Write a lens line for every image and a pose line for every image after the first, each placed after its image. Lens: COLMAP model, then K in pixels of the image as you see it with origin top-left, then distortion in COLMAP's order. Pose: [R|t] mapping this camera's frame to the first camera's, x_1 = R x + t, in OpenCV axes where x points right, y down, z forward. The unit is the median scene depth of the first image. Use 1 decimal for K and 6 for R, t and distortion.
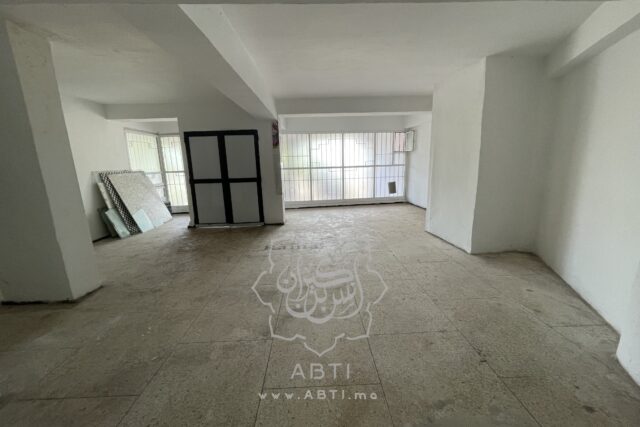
lens RADIAL K [[252.7, 0, 320.2], [0, 252.7, 213.5], [0, 0, 1]] dist [-0.001681, -0.000007]
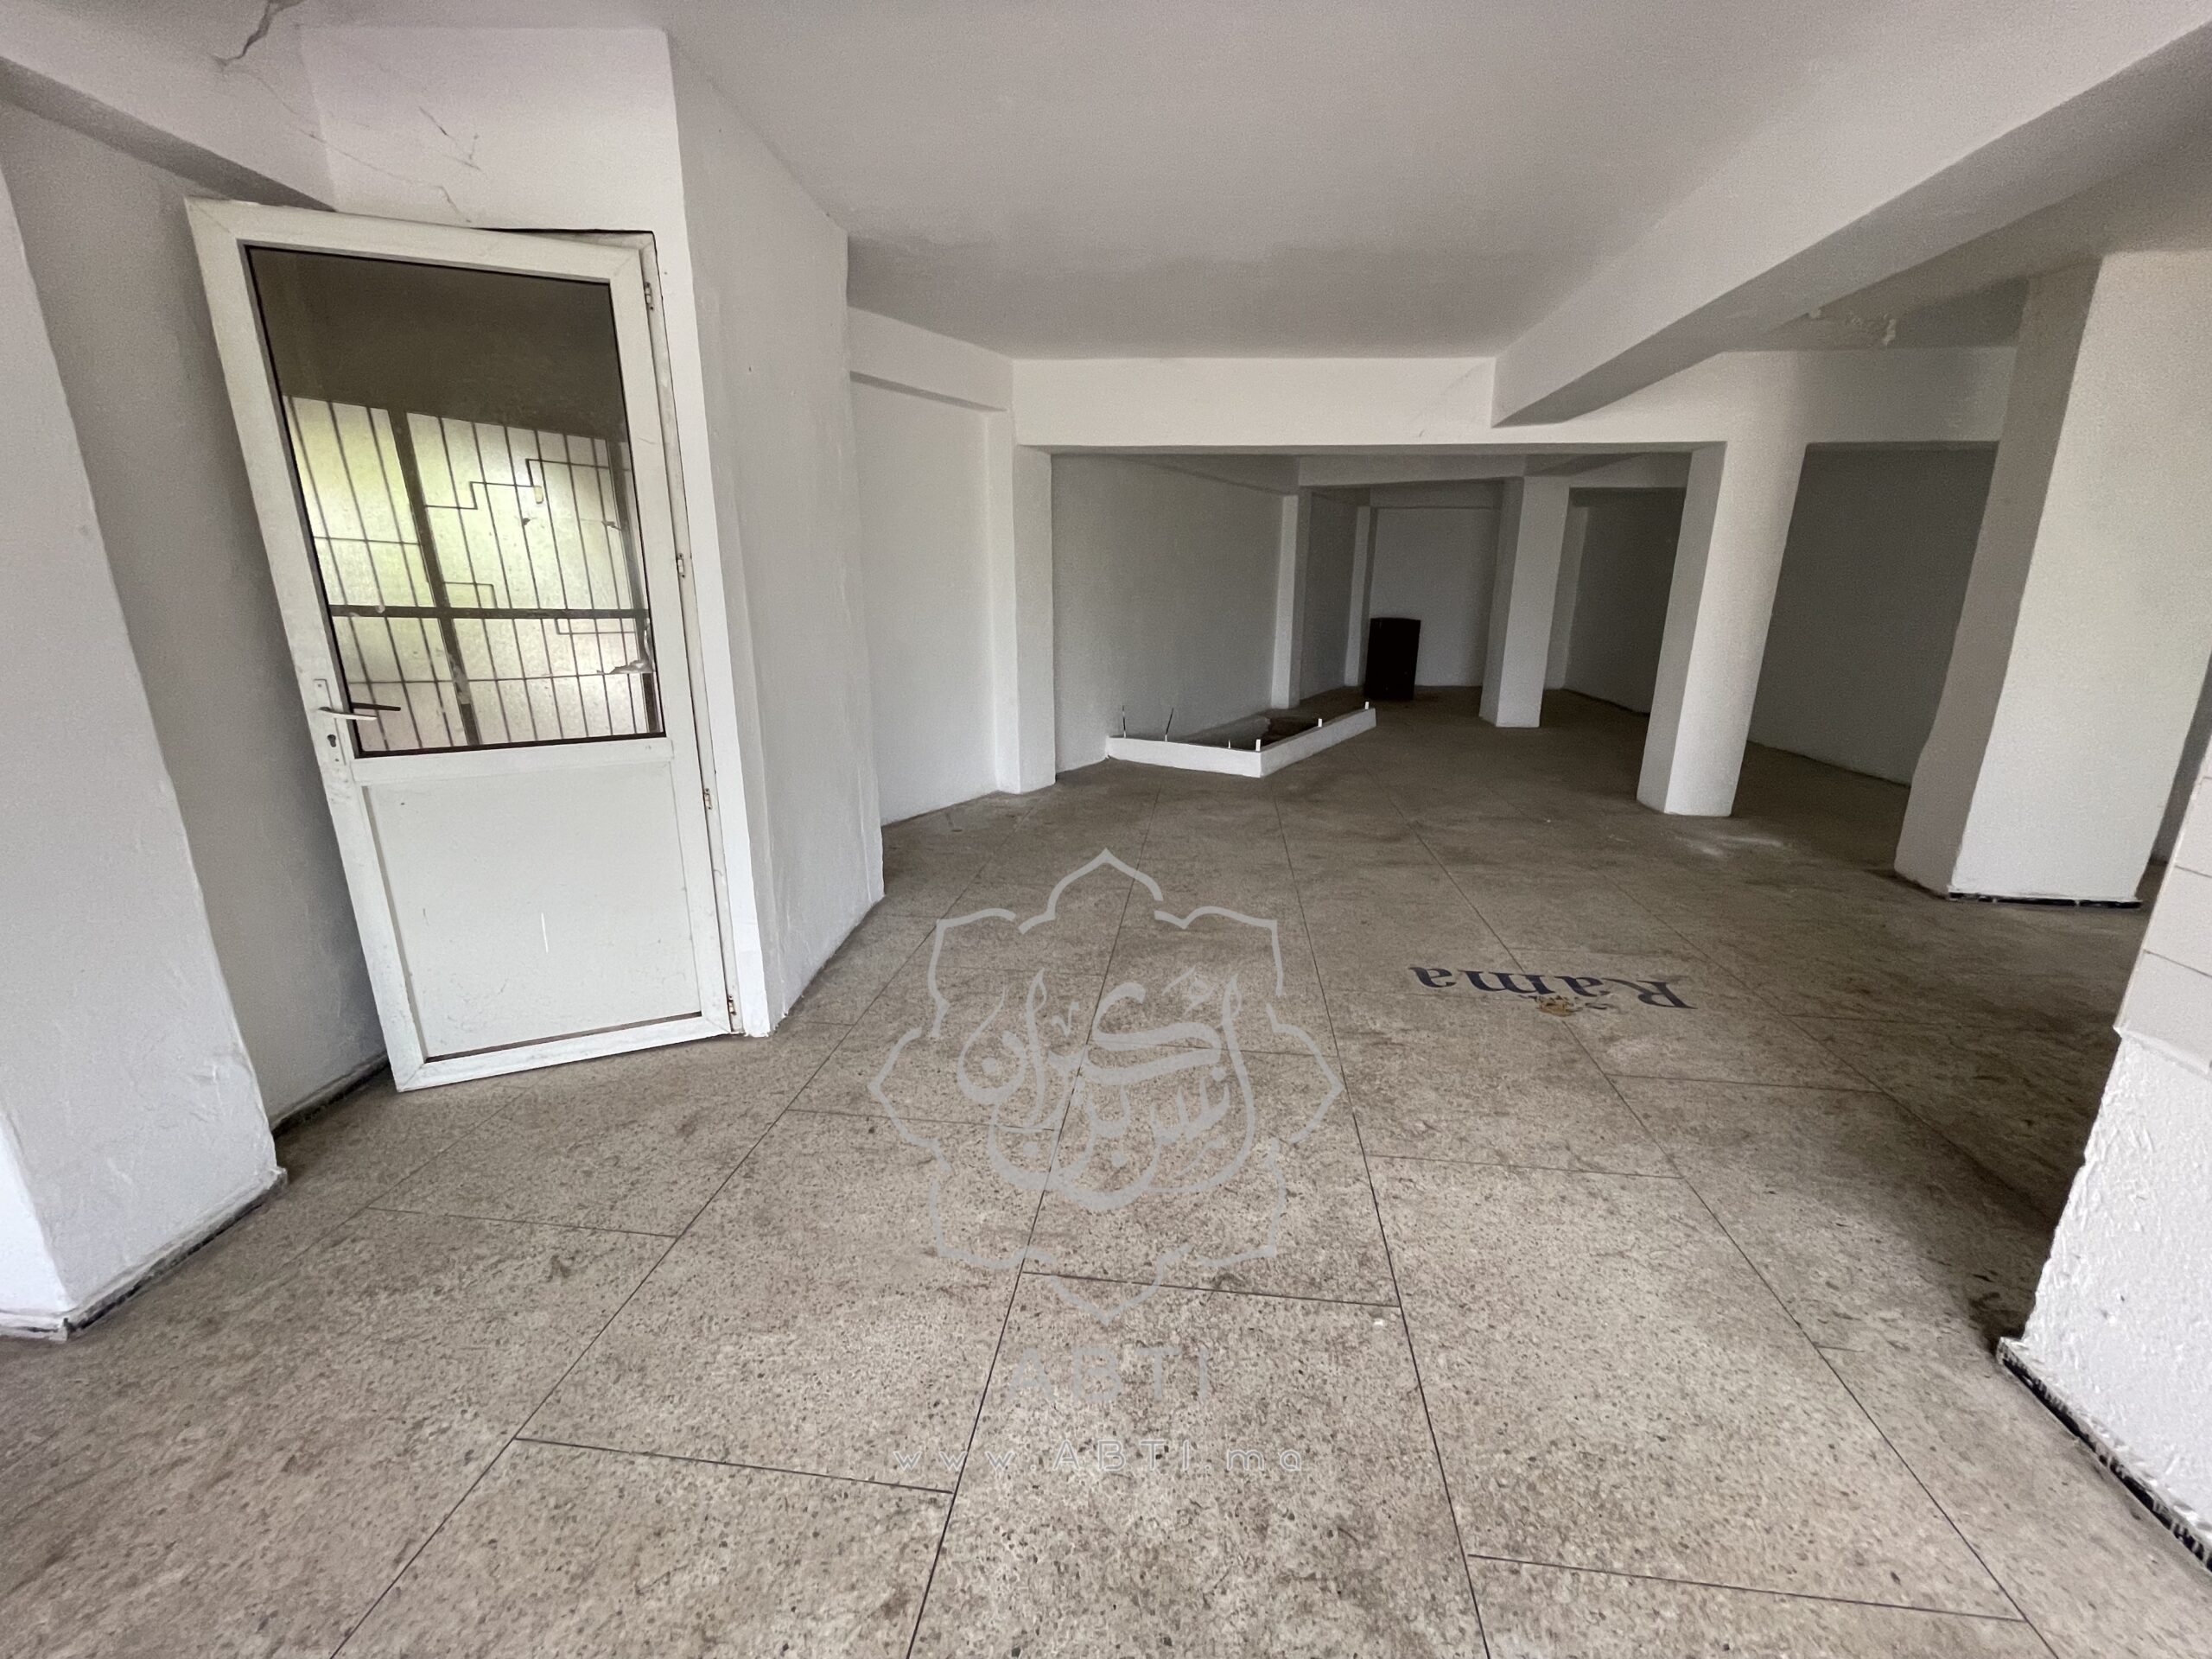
lens RADIAL K [[889.7, 0, 1118.8], [0, 889.7, 832.9], [0, 0, 1]] dist [-0.000452, 0.000118]
pose [[-0.989132, -0.019758, 0.145700, 0.080742], [0.049399, 0.888672, 0.455874, -0.205345], [-0.138486, 0.458117, -0.878038, 0.986240]]
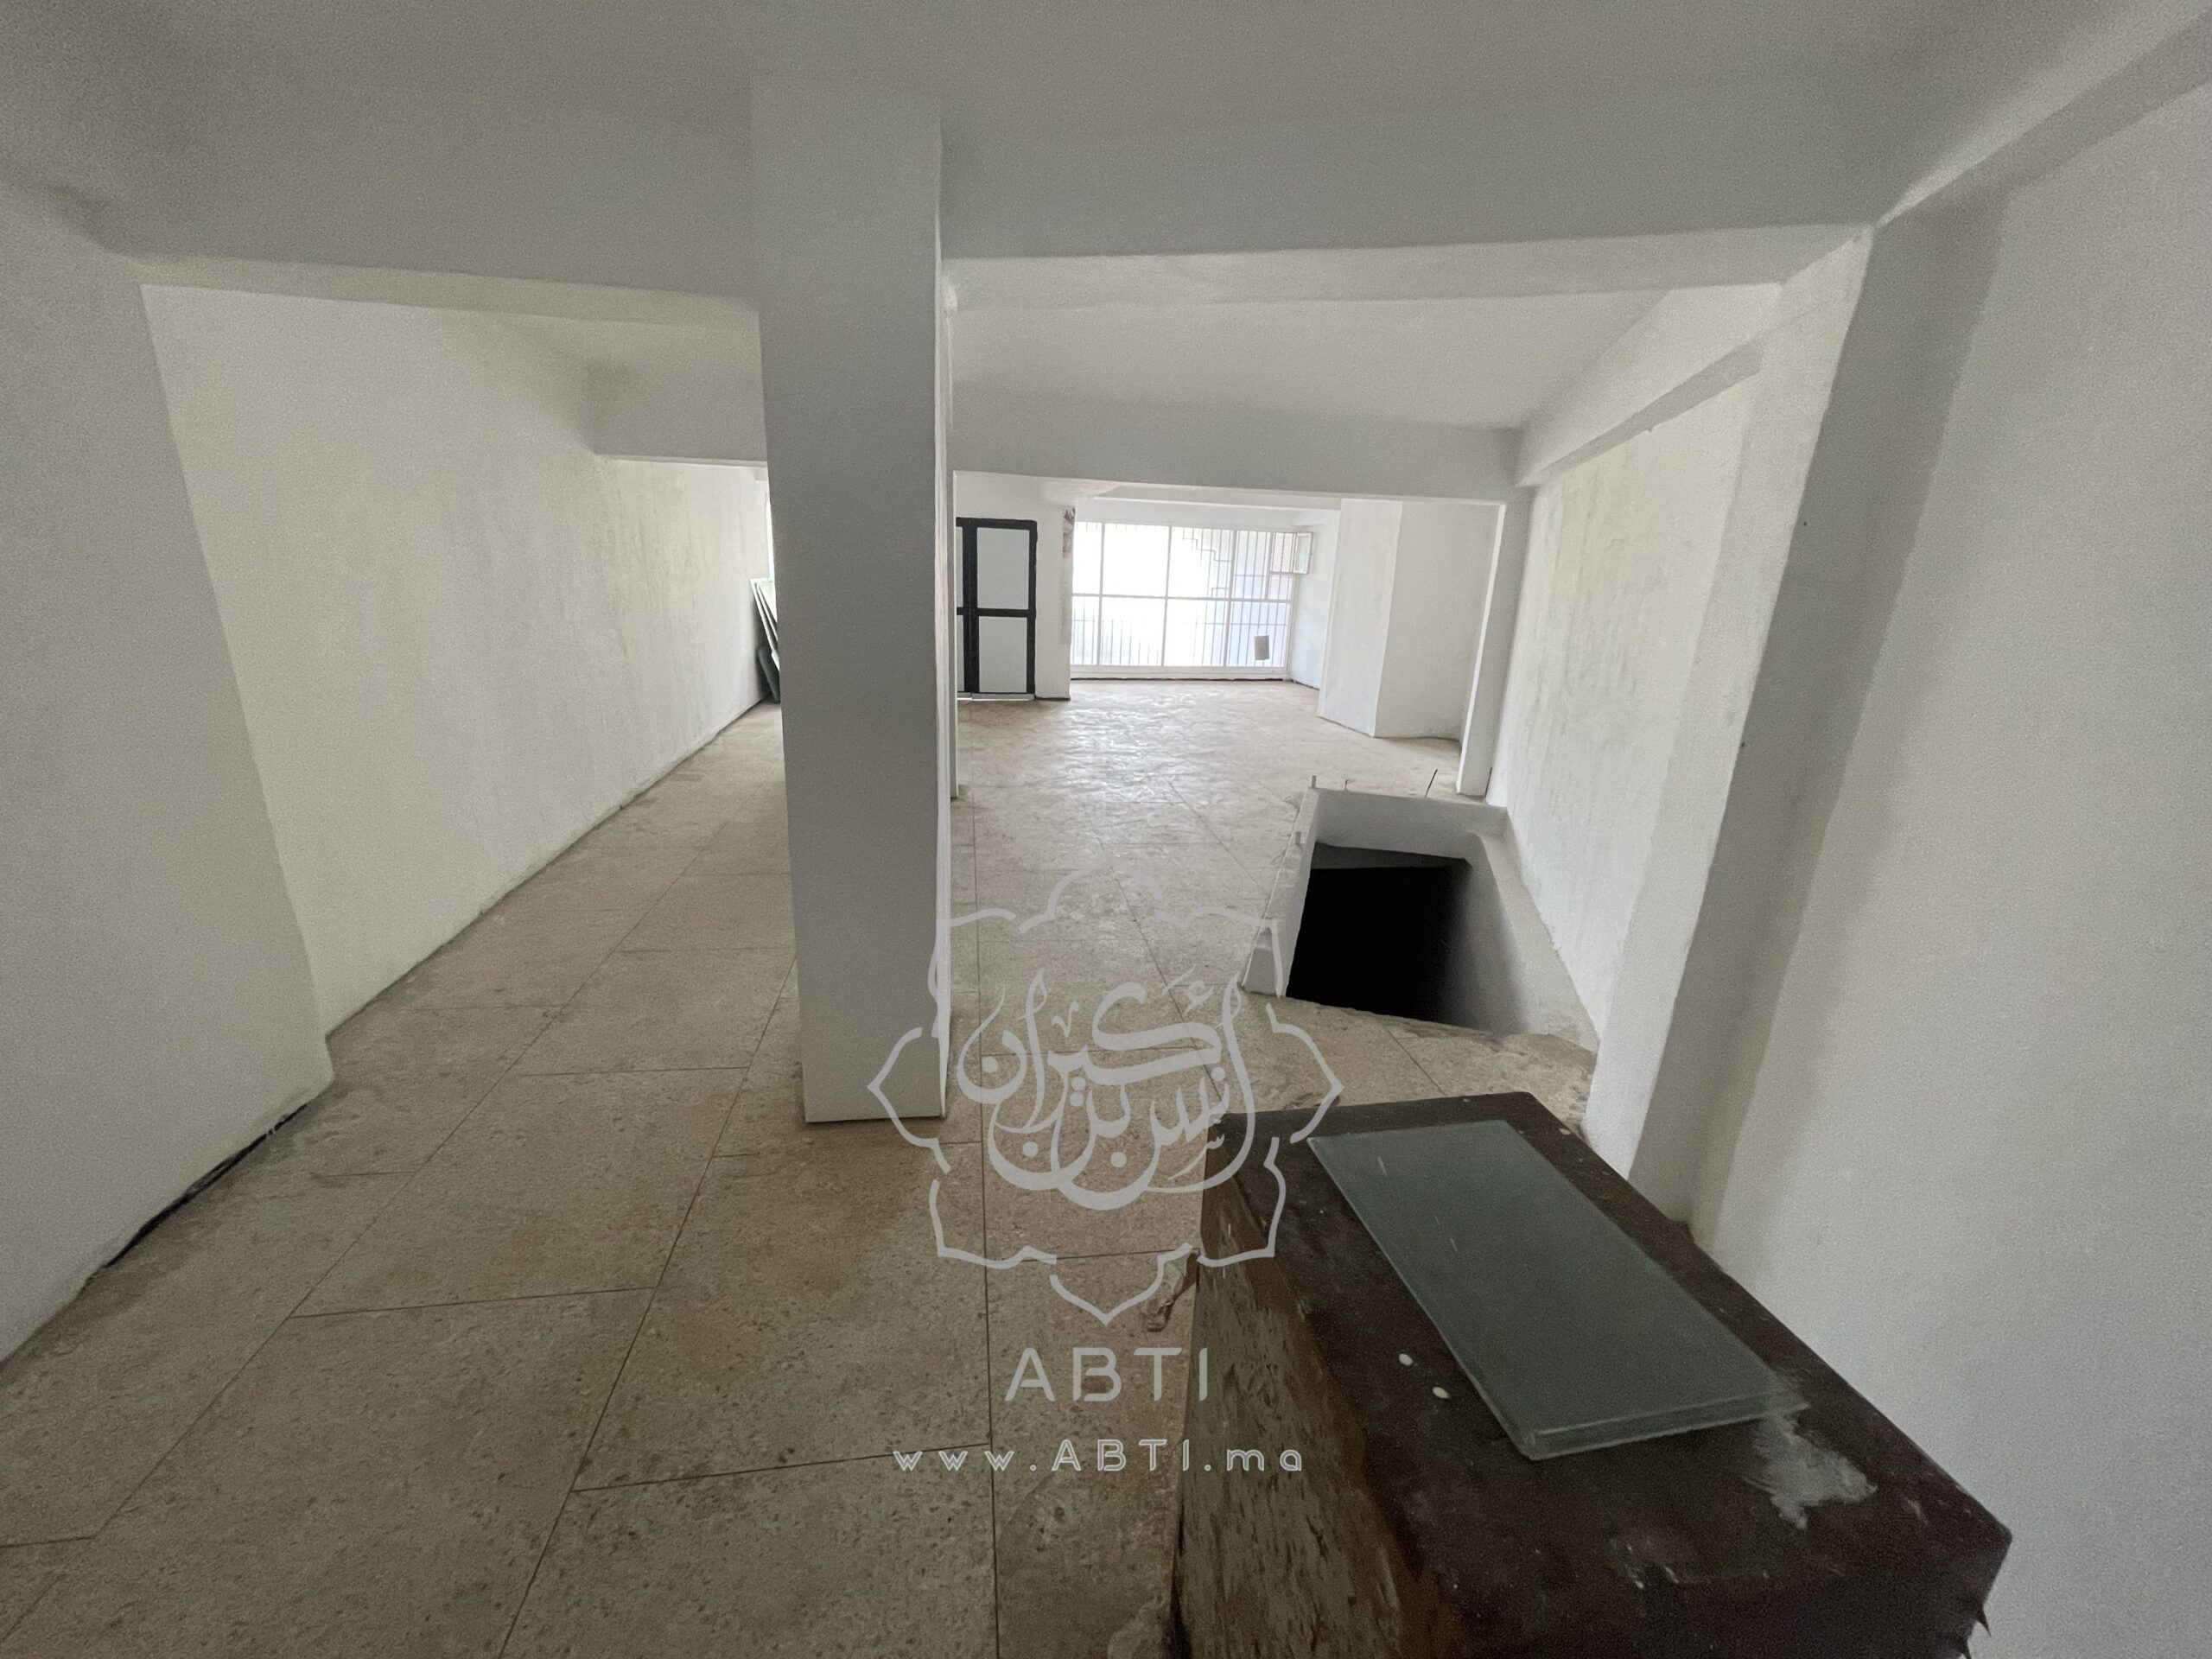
lens RADIAL K [[889.7, 0, 1108.4], [0, 889.7, 825.9], [0, 0, 1]] dist [-0.000452, 0.000118]
pose [[0.989709, 0.030179, 0.139879, -0.246383], [-0.041899, 0.995783, 0.081608, 0.116677], [-0.136826, -0.086629, 0.986800, -0.702736]]
